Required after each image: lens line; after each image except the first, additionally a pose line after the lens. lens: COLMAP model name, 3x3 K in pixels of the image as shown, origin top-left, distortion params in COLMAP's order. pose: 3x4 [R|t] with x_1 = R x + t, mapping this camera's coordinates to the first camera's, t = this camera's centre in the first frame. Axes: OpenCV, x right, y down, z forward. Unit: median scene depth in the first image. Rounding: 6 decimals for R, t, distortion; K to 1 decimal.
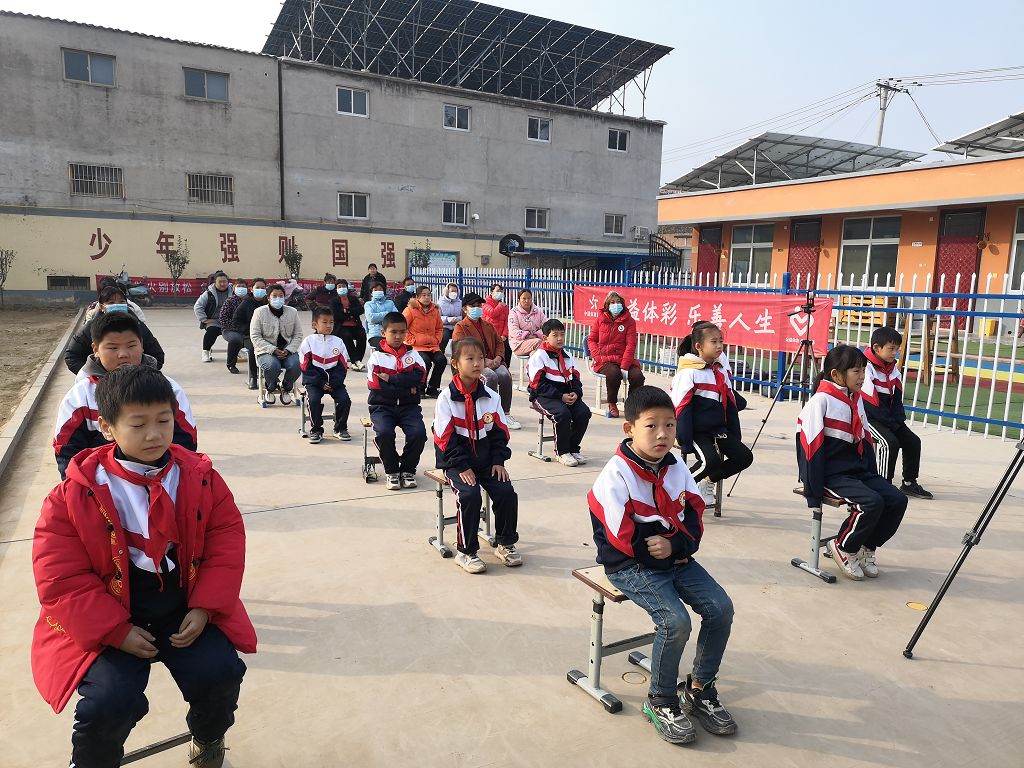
lens RADIAL K [[764.7, 0, 511.0], [0, 764.7, 407.1], [0, 0, 1]] dist [0.023666, -0.003856]
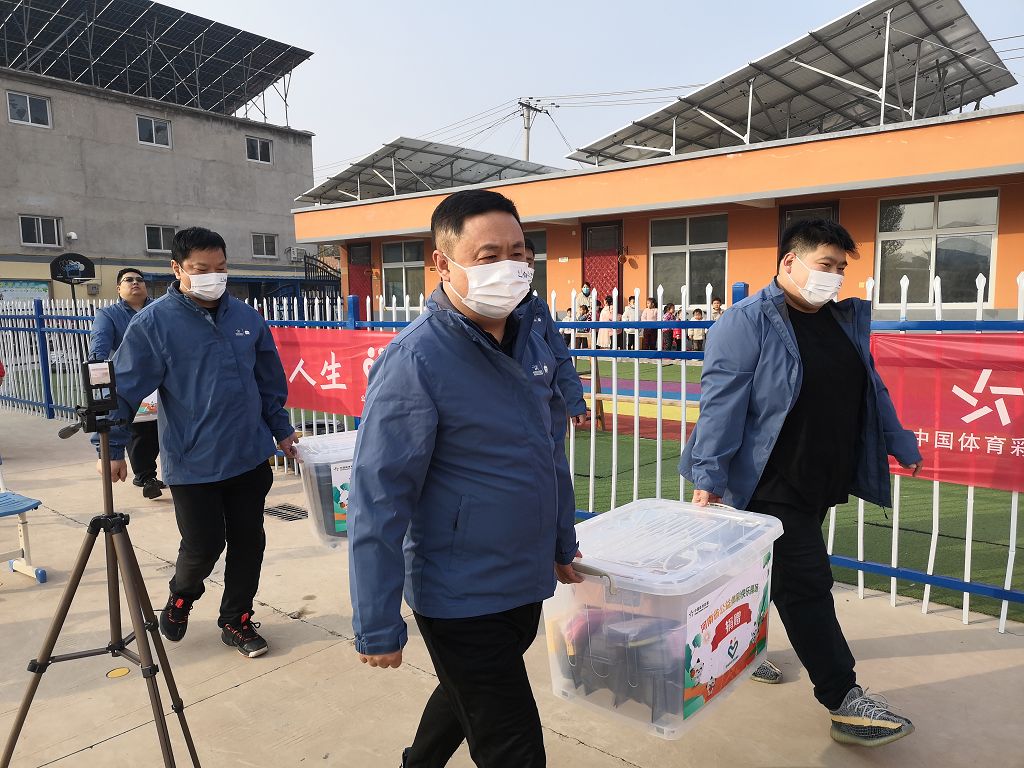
lens RADIAL K [[764.7, 0, 511.0], [0, 764.7, 407.1], [0, 0, 1]] dist [0.023666, -0.003856]
pose [[0.926551, -0.087337, 0.365889, 0.067664], [0.098517, 0.995063, -0.011958, -0.017222], [-0.363039, 0.047126, 0.930582, 0.100098]]
